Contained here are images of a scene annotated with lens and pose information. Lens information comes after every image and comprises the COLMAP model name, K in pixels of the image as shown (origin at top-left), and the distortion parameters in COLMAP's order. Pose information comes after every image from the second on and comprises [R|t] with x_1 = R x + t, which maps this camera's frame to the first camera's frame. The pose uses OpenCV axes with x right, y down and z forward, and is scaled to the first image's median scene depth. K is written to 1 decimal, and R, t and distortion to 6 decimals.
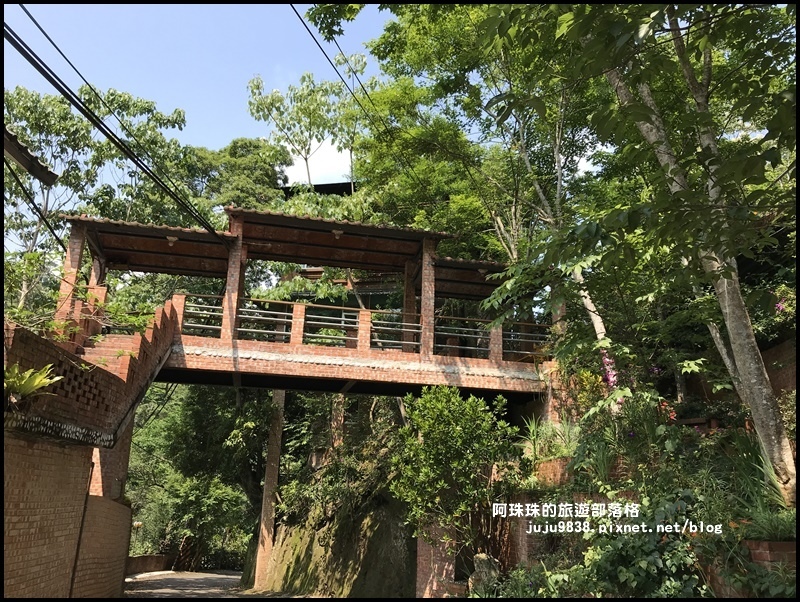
lens RADIAL K [[637.4, 0, 387.5], [0, 637.4, 296.9], [0, 0, 1]] dist [0.011055, -0.014151]
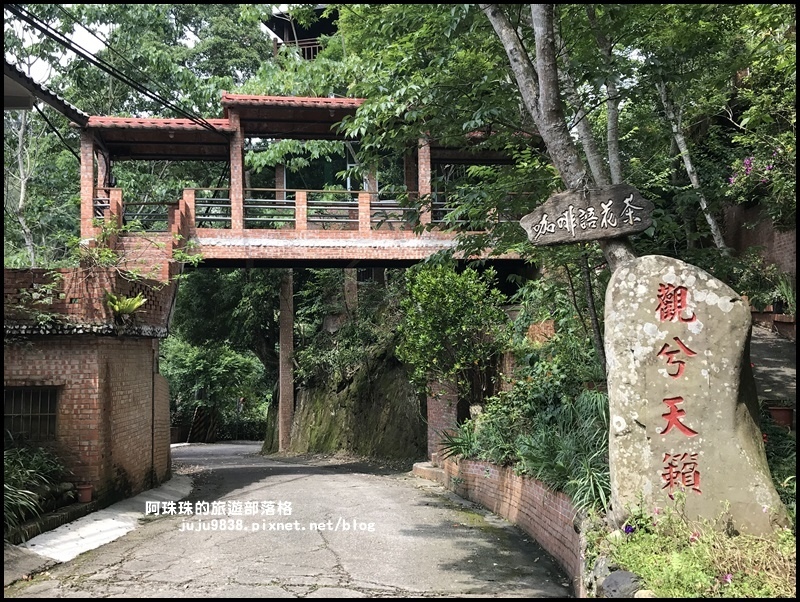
lens RADIAL K [[872.8, 0, 399.8], [0, 872.8, 302.0], [0, 0, 1]] dist [0.017605, 0.000000]
pose [[0.997910, -0.054224, -0.035140, 0.065690], [0.061183, 0.967837, 0.244023, -0.153638], [0.020778, -0.245663, 0.969133, -0.444332]]
